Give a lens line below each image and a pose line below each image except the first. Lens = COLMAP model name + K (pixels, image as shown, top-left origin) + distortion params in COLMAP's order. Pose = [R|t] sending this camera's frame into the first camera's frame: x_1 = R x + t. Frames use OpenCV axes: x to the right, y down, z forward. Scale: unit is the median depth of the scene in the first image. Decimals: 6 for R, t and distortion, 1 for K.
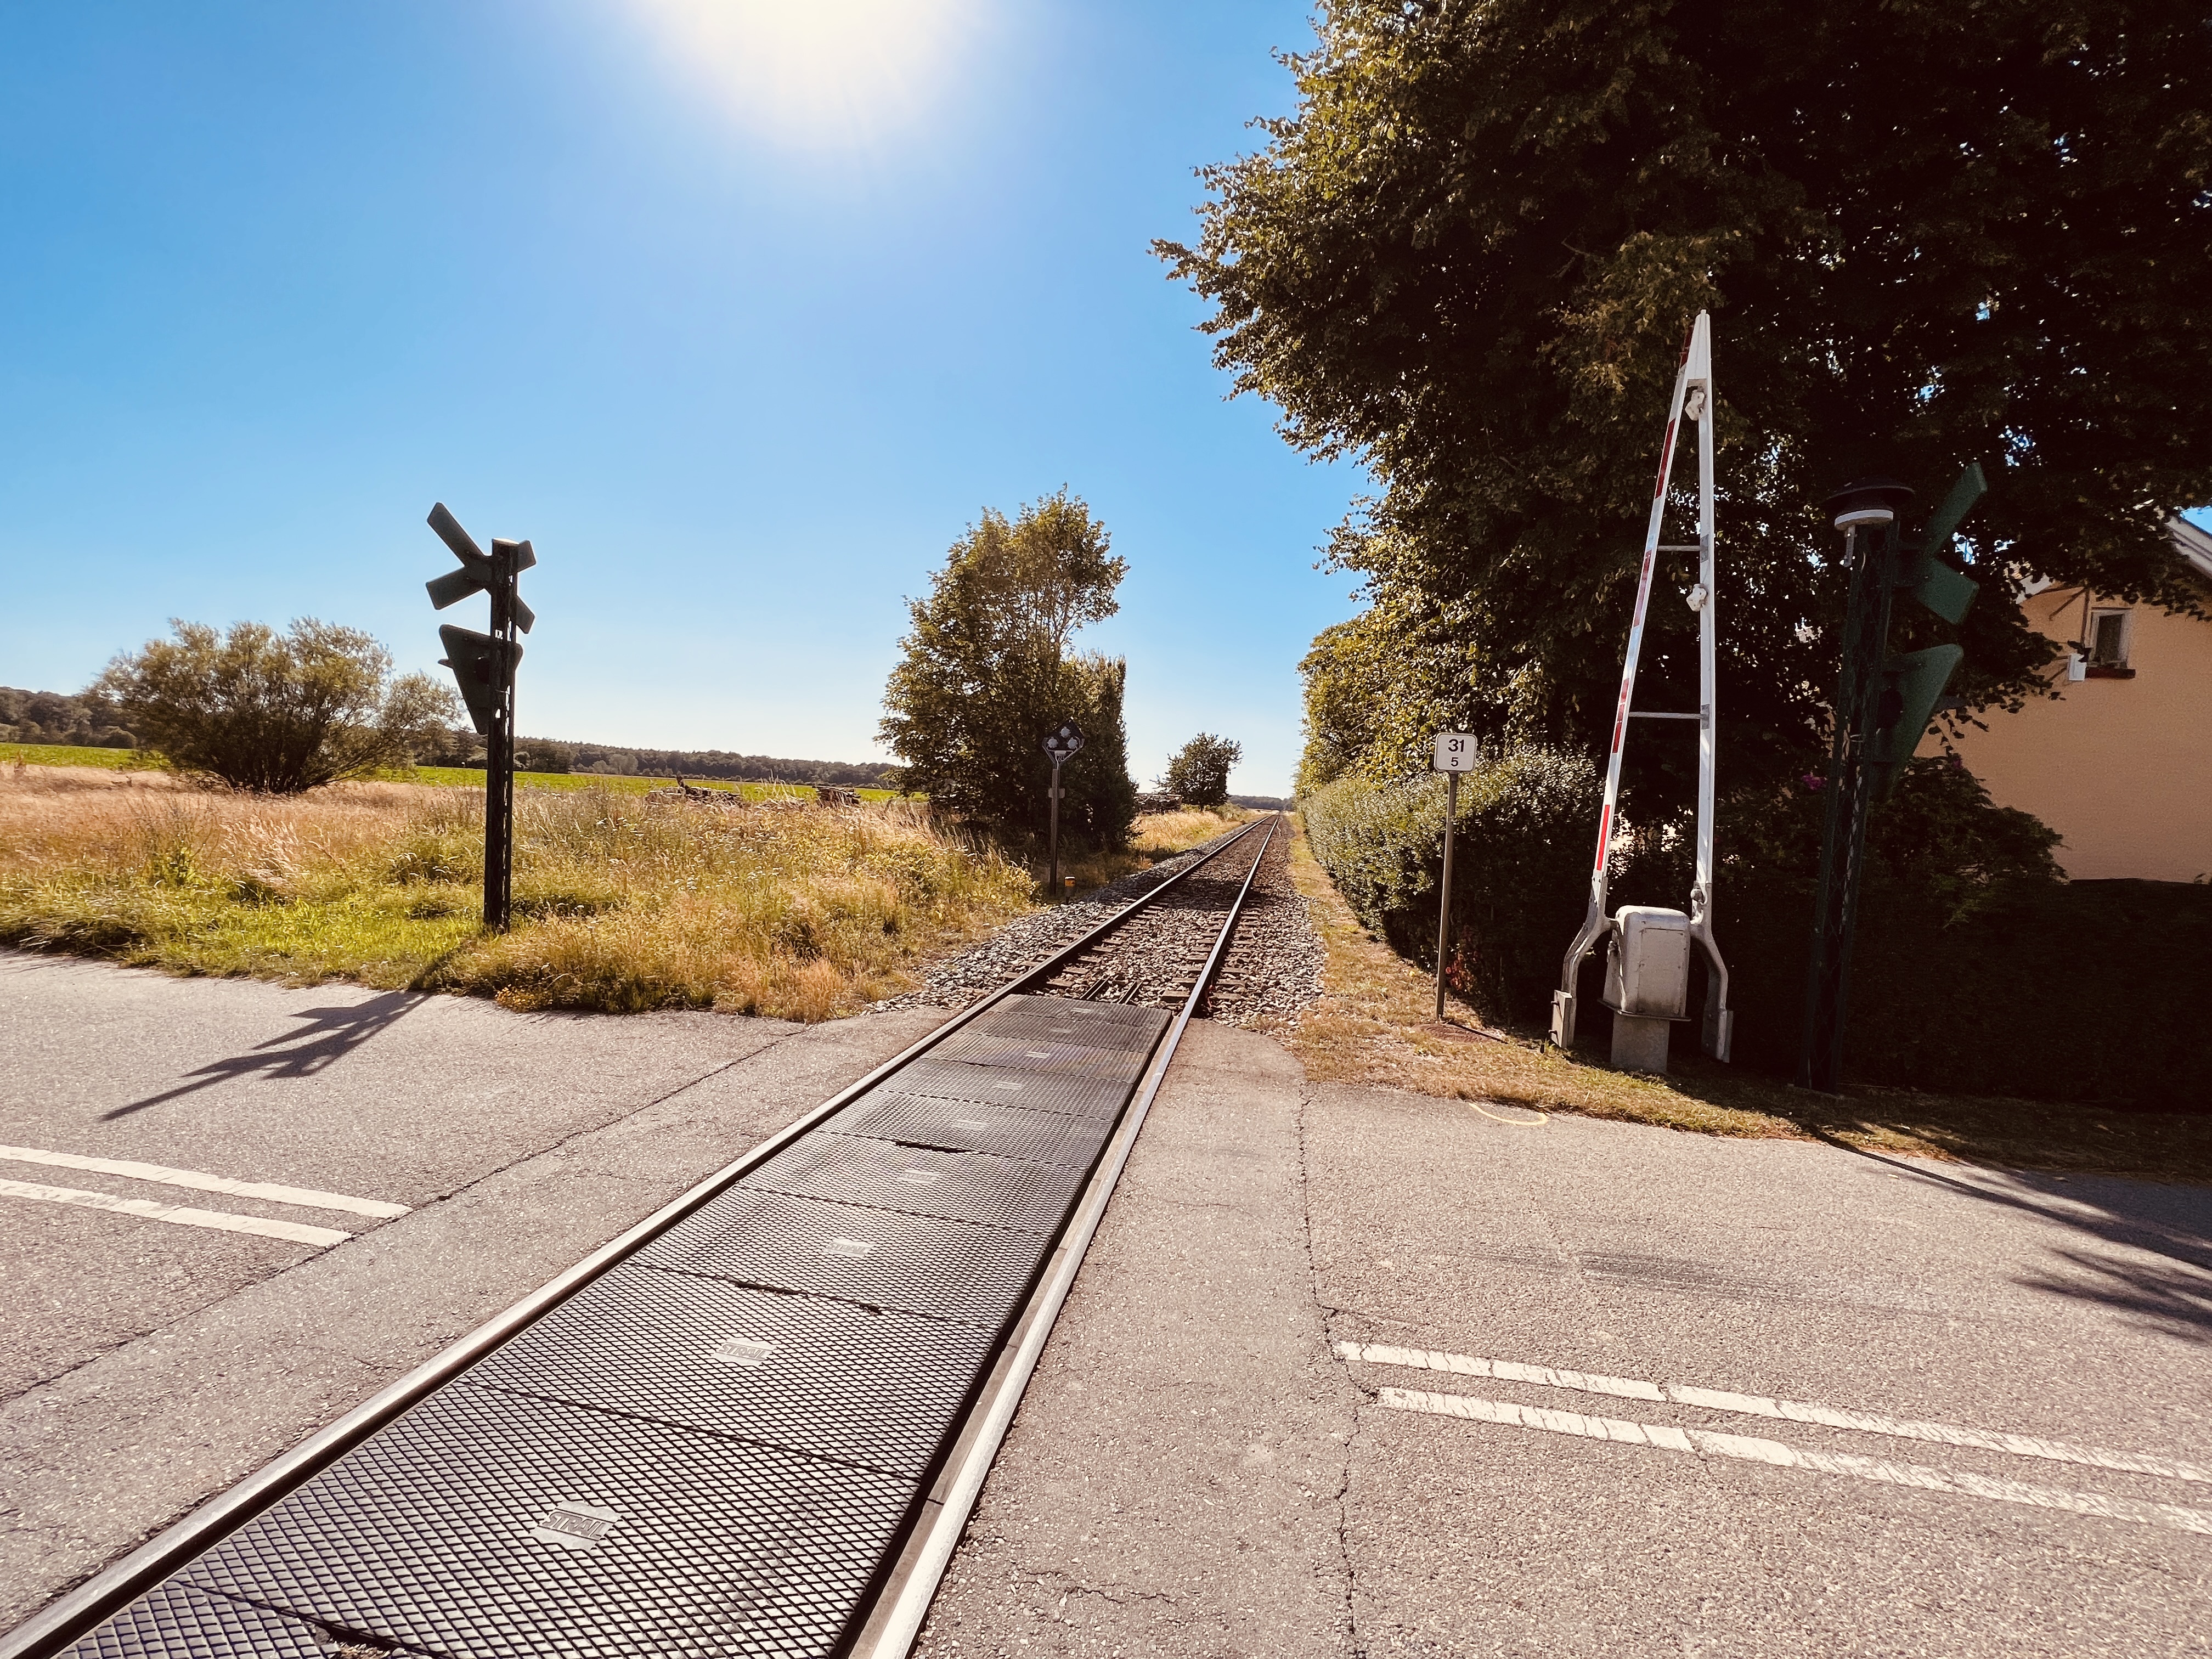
lens RADIAL K [[892.9, 0, 1108.3], [0, 892.9, 830.2], [0, 0, 1]] dist [0.002446, 0.000456]
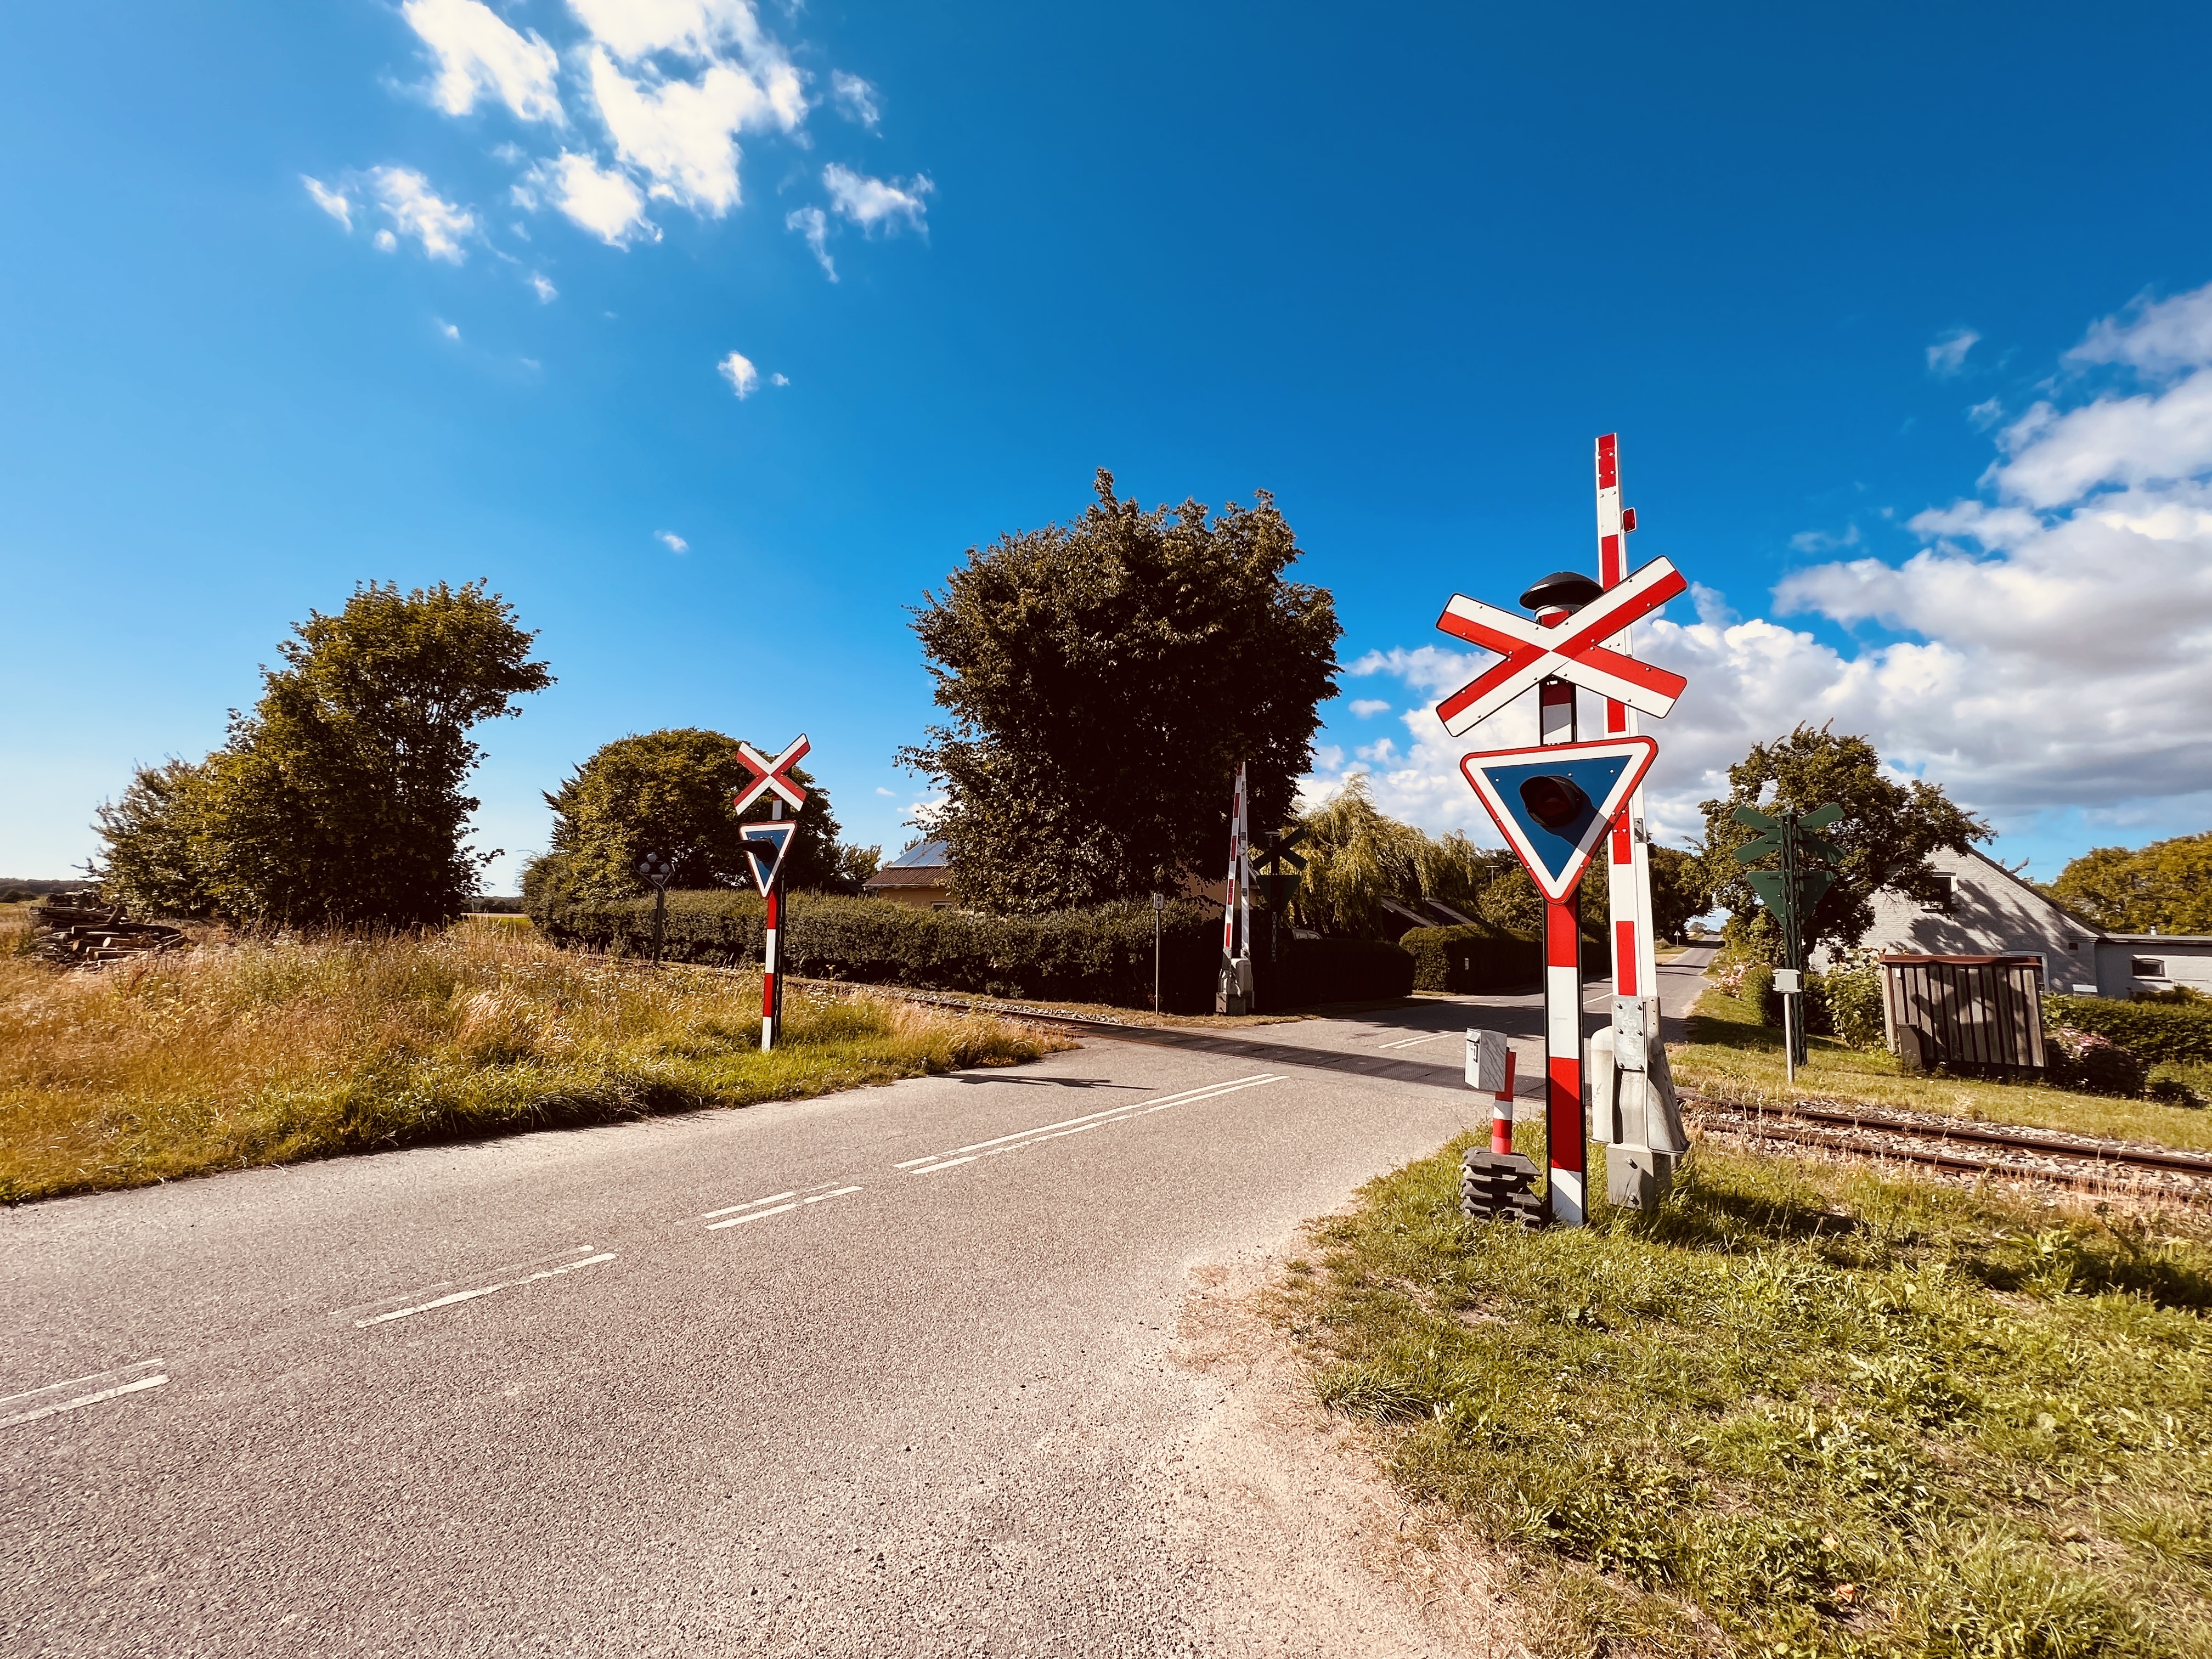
lens RADIAL K [[892.9, 0, 1108.3], [0, 892.9, 830.2], [0, 0, 1]] dist [0.002446, 0.000456]
pose [[0.491476, 0.046905, 0.869627, -2.196420], [0.032802, 0.996843, -0.072305, -0.135323], [-0.870273, 0.064062, 0.488386, -0.074381]]
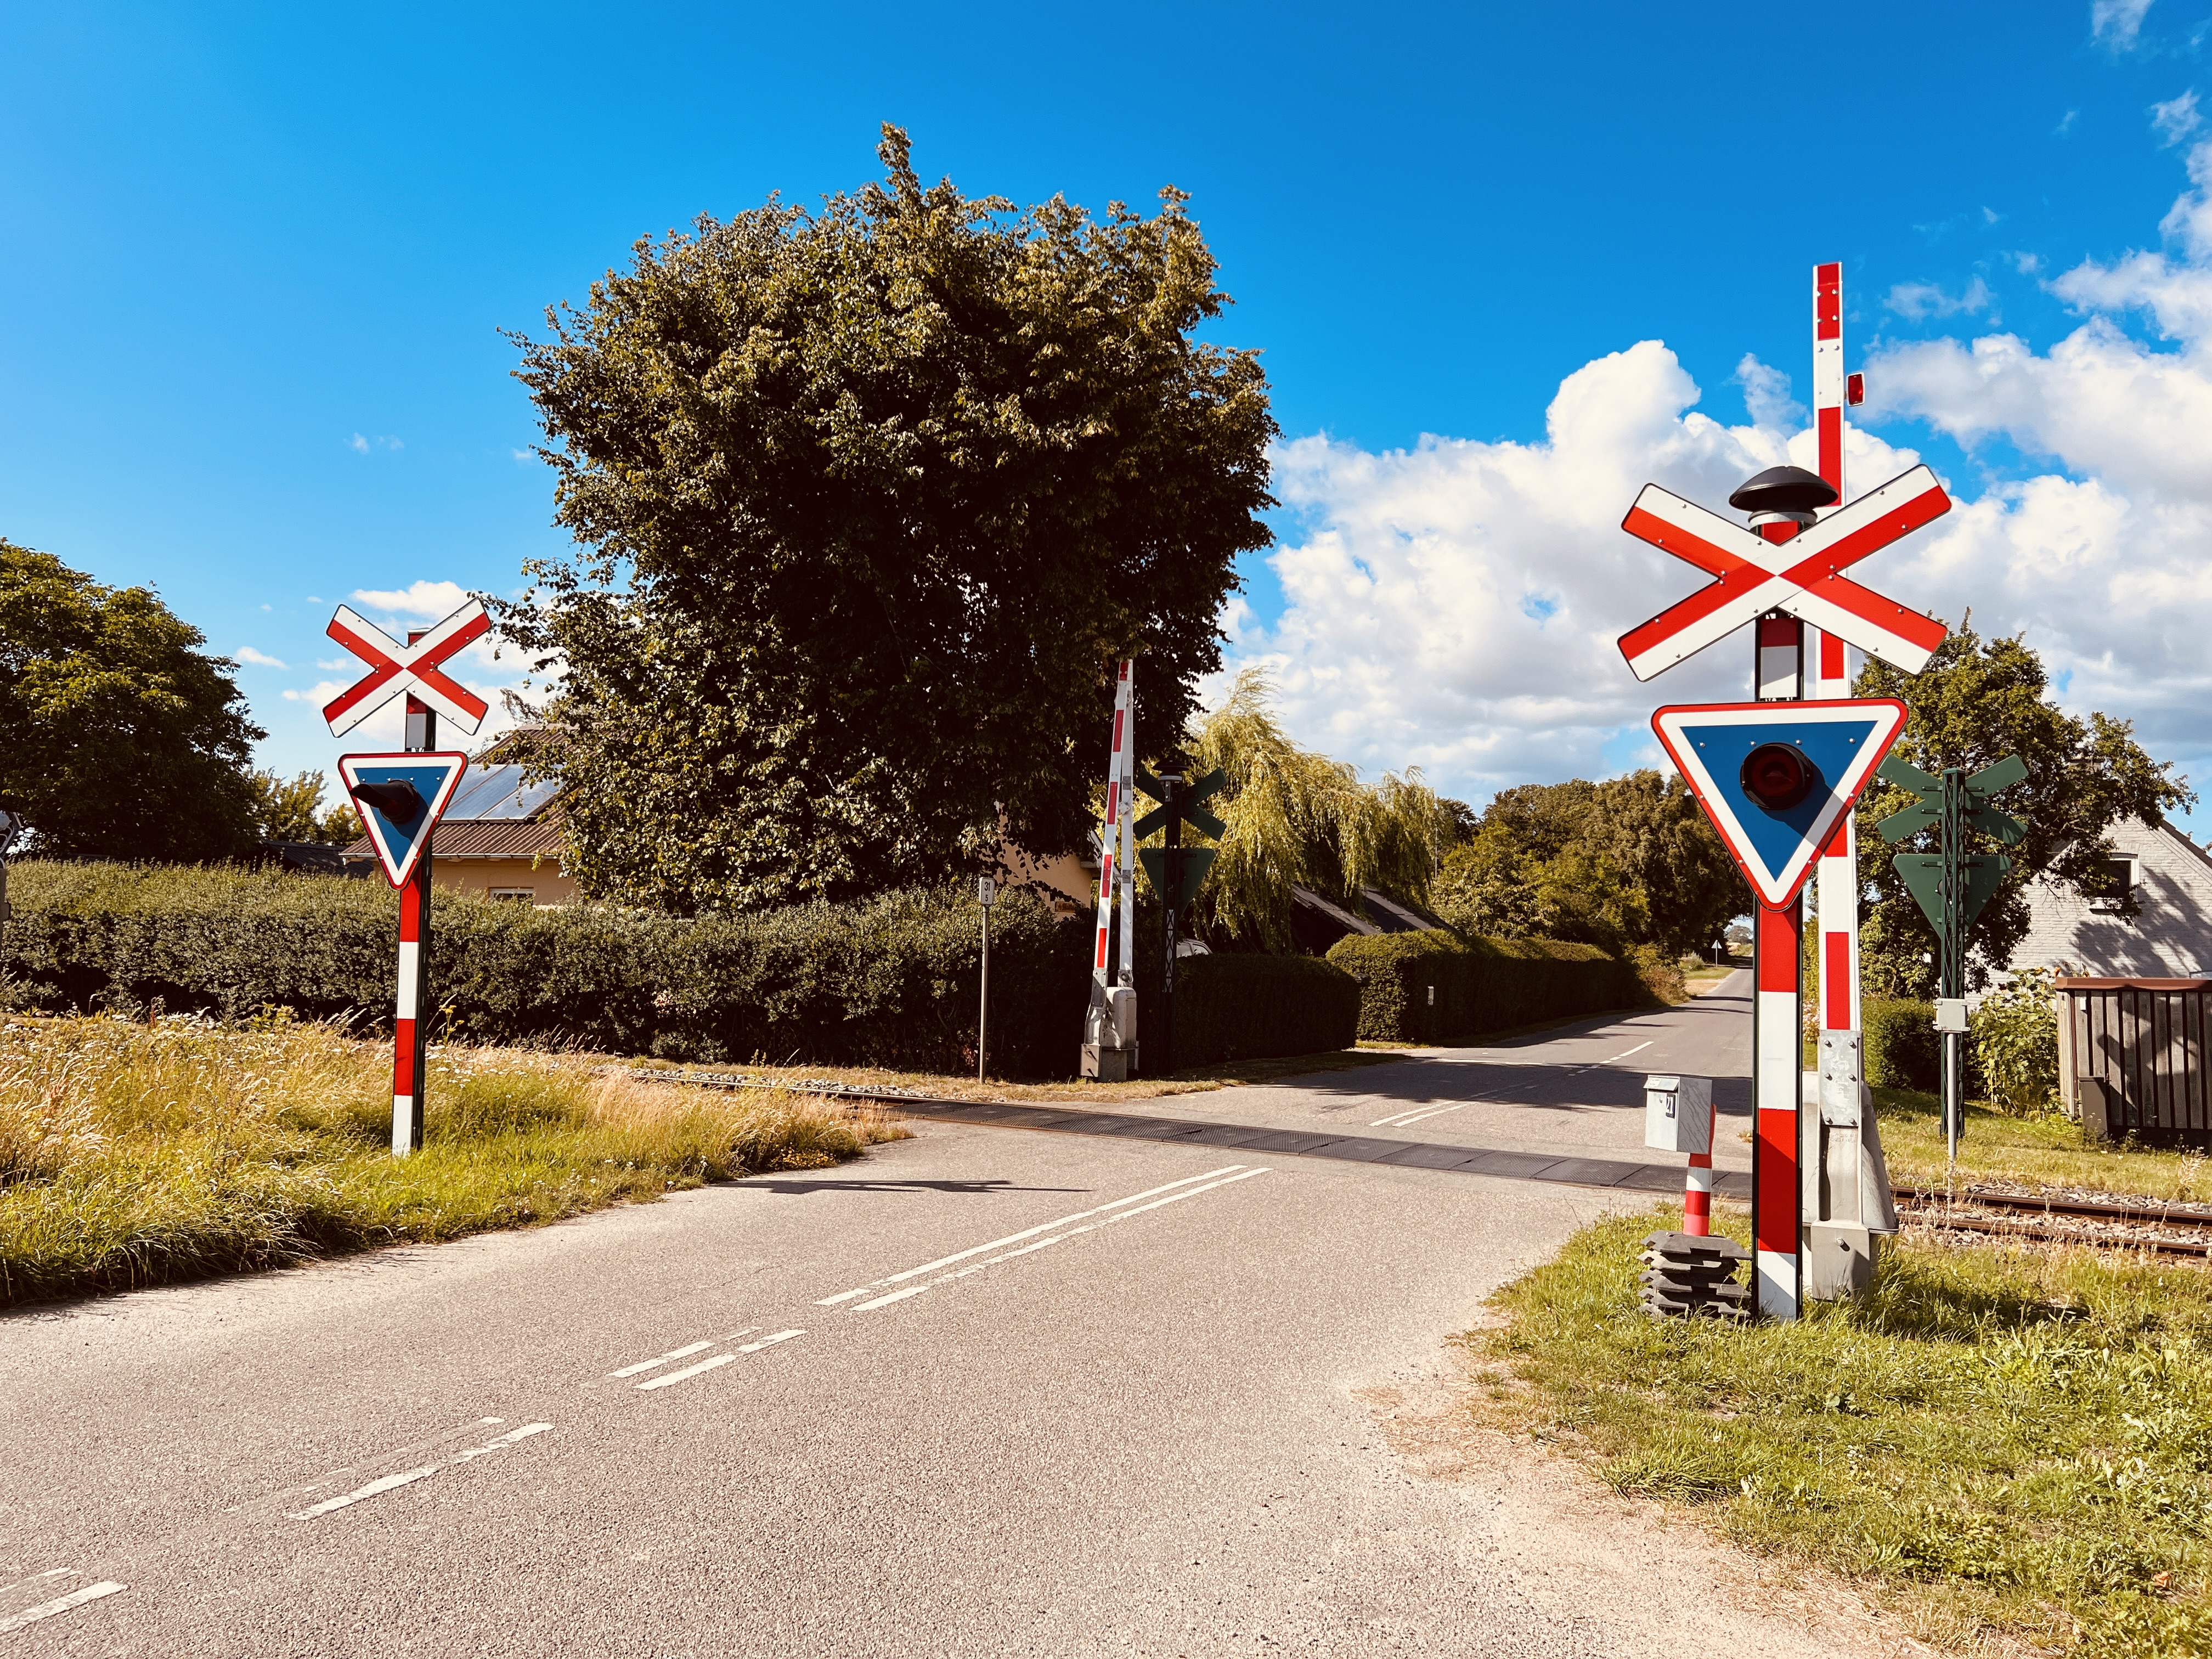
lens RADIAL K [[1669.4, 0, 1106.0], [0, 1669.4, 829.5], [0, 0, 1]] dist [0.085139, -0.096784]
pose [[0.285981, 0.012175, 0.958158, -2.570874], [0.023847, 0.999519, -0.019819, -0.159291], [-0.957939, 0.028517, 0.285553, 0.090708]]
